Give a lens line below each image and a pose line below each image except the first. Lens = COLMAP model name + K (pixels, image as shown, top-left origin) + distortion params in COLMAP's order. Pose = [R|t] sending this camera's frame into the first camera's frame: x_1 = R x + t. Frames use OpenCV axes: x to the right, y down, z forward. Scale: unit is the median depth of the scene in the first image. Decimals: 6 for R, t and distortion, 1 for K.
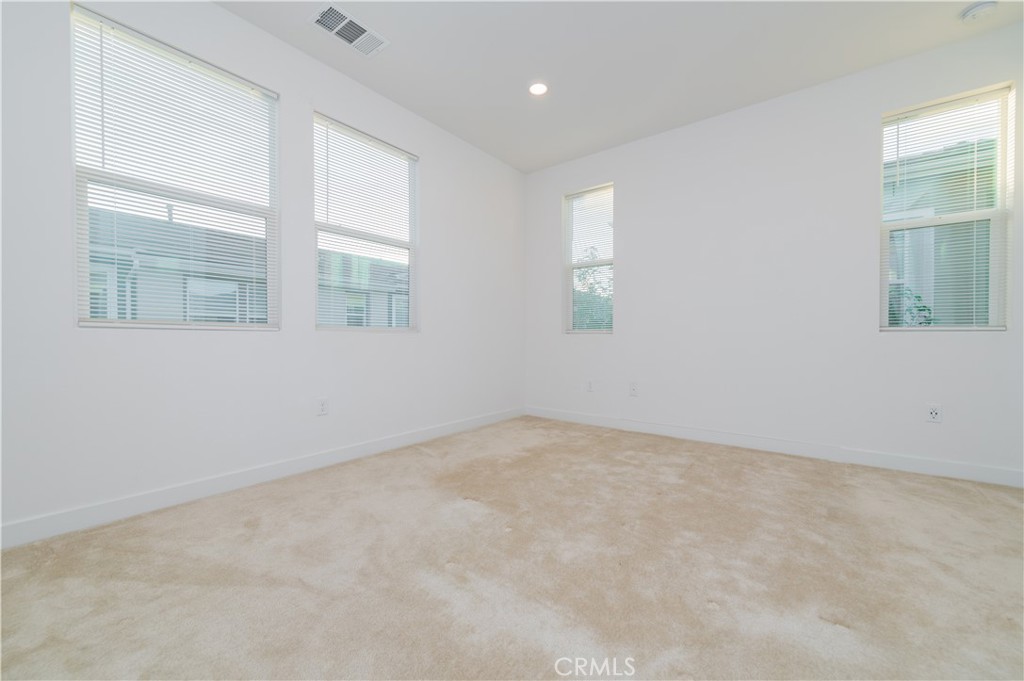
lens RADIAL K [[407.6, 0, 511.3], [0, 407.6, 340.2], [0, 0, 1]] dist [0.011011, -0.001947]
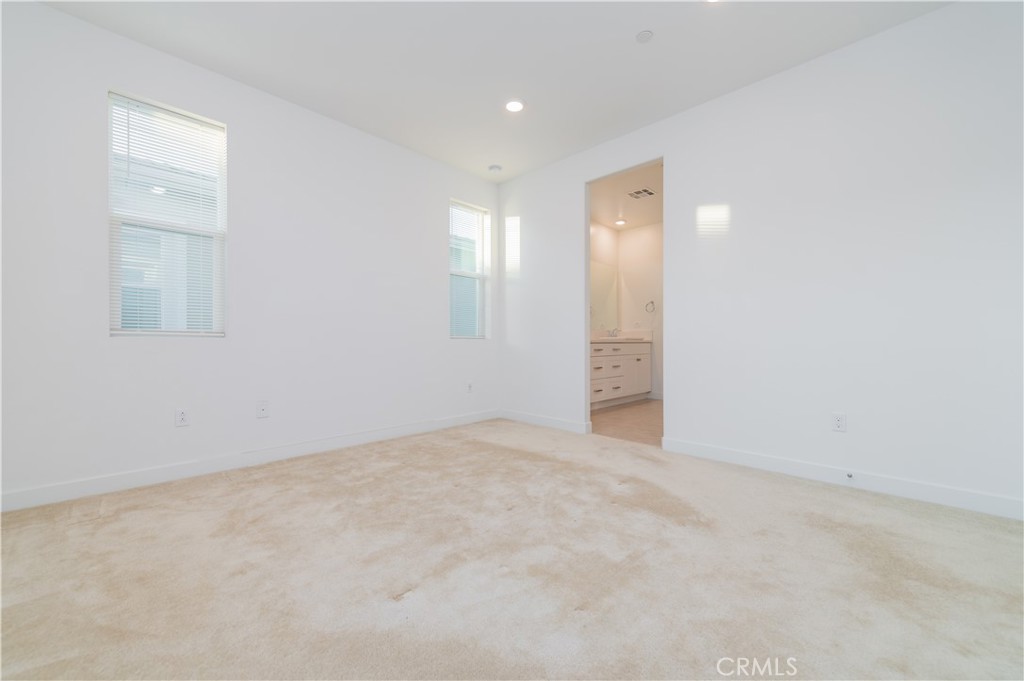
lens RADIAL K [[407.6, 0, 511.4], [0, 407.6, 341.3], [0, 0, 1]] dist [0.011011, -0.001947]
pose [[0.089867, -0.002711, 0.995950, -0.561535], [0.001817, 0.999995, 0.002558, -0.013428], [-0.995952, 0.001580, 0.089871, 0.587541]]
